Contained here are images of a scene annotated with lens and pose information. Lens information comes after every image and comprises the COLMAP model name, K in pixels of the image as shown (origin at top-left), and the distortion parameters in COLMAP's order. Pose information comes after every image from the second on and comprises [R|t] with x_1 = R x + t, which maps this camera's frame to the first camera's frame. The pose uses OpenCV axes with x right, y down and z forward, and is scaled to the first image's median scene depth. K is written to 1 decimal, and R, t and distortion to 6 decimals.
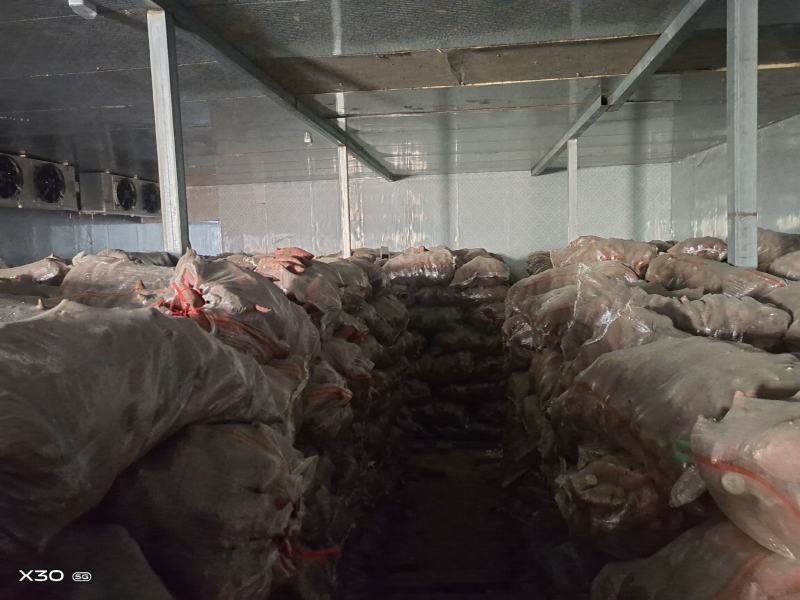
lens RADIAL K [[591.1, 0, 403.1], [0, 591.1, 297.3], [0, 0, 1]] dist [0.054164, -0.058429]
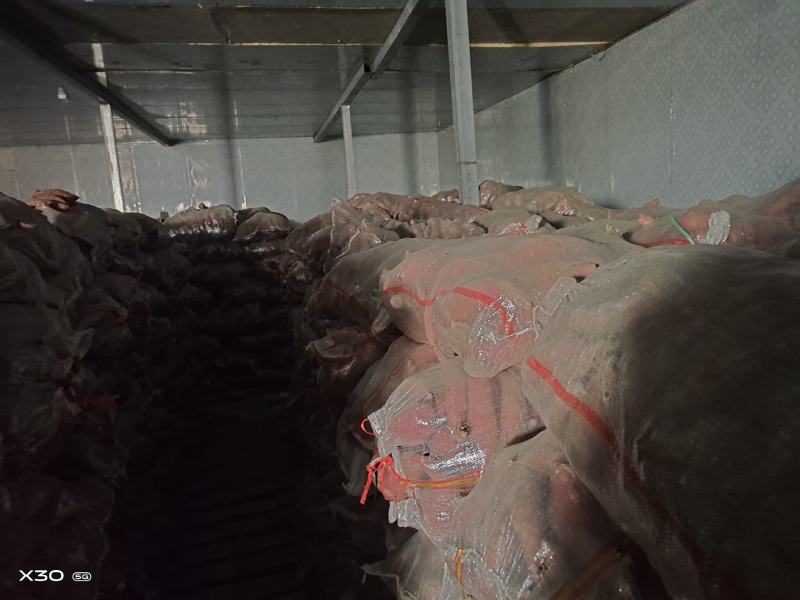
lens RADIAL K [[591.1, 0, 403.1], [0, 591.1, 297.3], [0, 0, 1]] dist [0.054164, -0.058429]
pose [[0.942059, -0.076195, 0.326679, 0.016386], [0.061212, 0.996557, 0.055918, 0.048933], [-0.329815, -0.032681, 0.943480, -0.099932]]
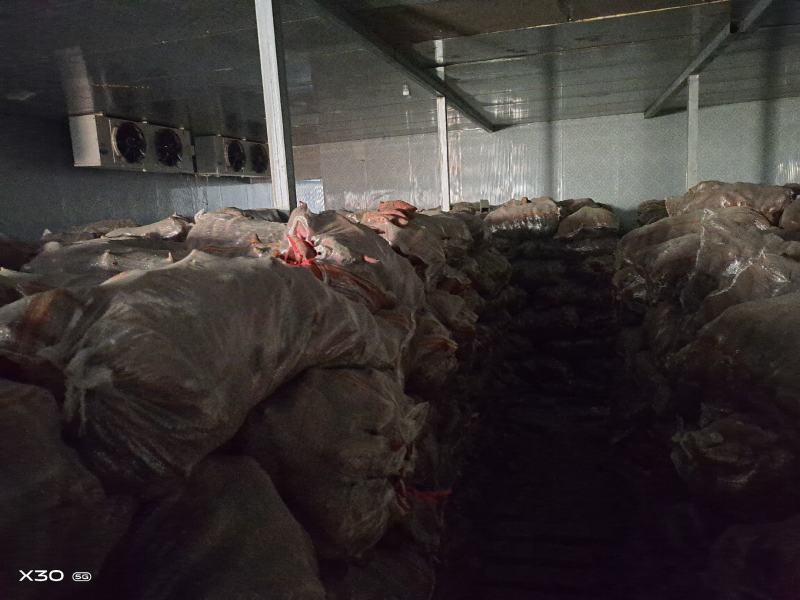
lens RADIAL K [[591.1, 0, 403.1], [0, 591.1, 297.3], [0, 0, 1]] dist [0.054164, -0.058429]
pose [[0.986415, 0.001502, -0.164269, -0.005877], [0.010736, 0.997231, 0.073585, 0.003596], [0.163924, -0.074349, 0.983667, 0.002552]]
